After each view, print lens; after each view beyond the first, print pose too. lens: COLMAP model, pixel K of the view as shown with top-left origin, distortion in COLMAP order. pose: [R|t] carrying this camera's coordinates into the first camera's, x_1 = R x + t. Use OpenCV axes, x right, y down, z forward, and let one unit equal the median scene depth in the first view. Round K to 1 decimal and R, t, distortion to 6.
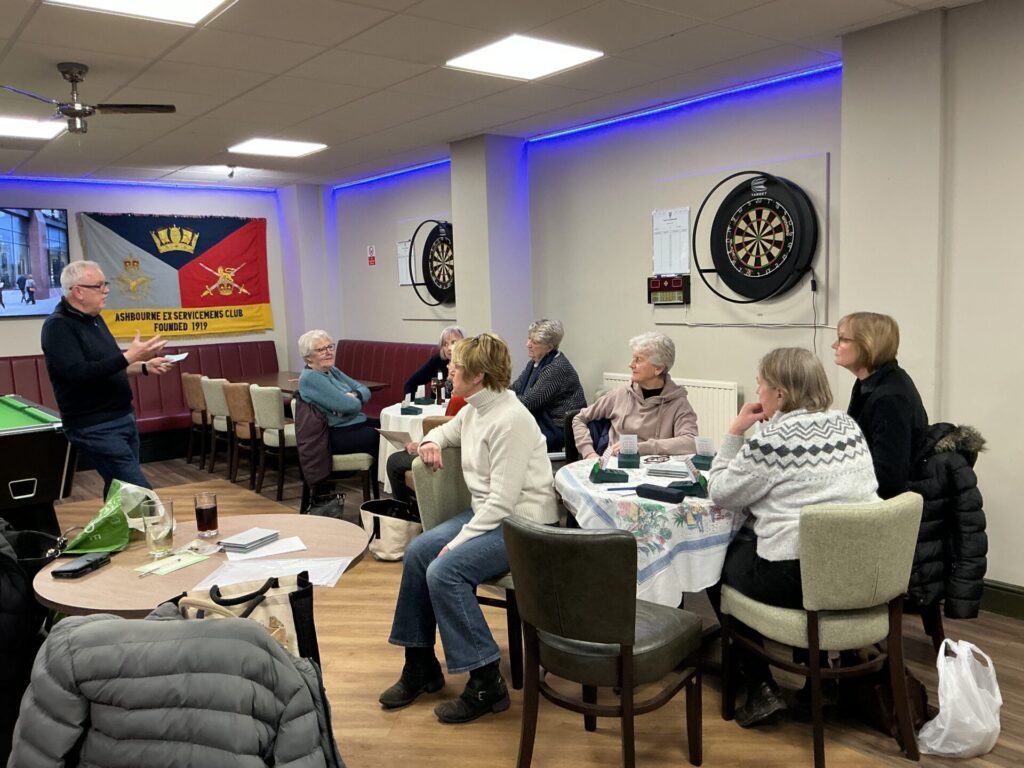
lens RADIAL K [[821.7, 0, 512.0], [0, 821.7, 384.0], [0, 0, 1]] dist [0.052346, -0.104485]
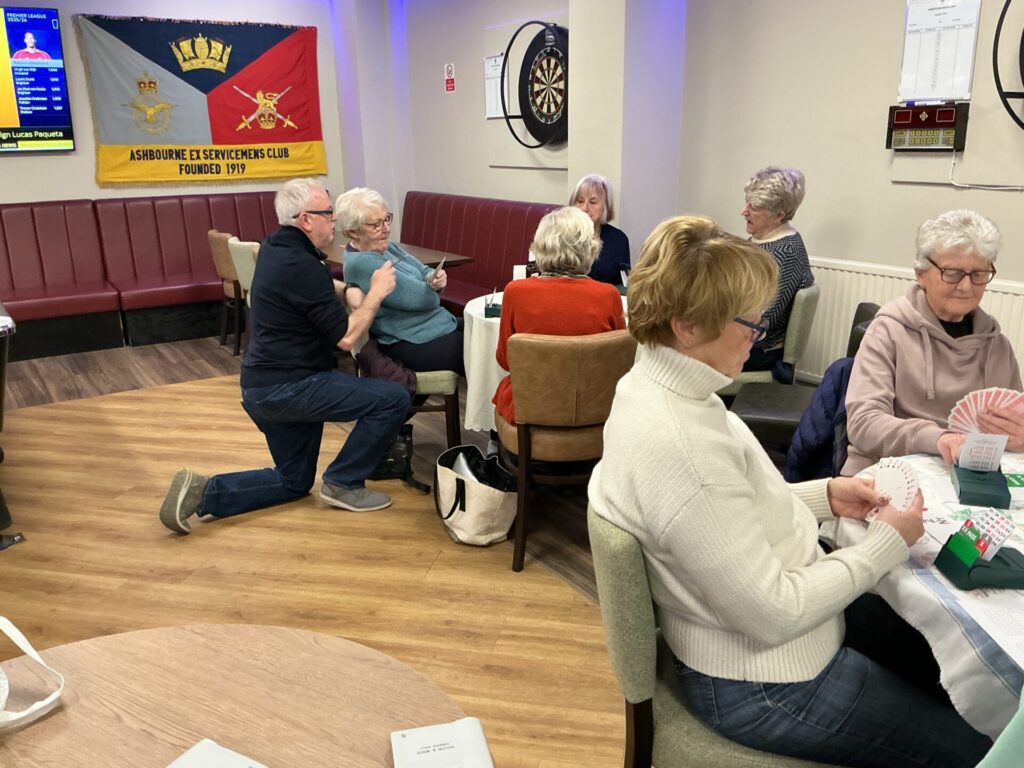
lens RADIAL K [[821.7, 0, 512.0], [0, 821.7, 384.0], [0, 0, 1]] dist [0.052346, -0.104485]
pose [[0.995609, 0.042718, -0.083289, -0.038826], [-0.027004, 0.983040, 0.181394, -0.018412], [0.089625, -0.178348, 0.979877, 0.213156]]
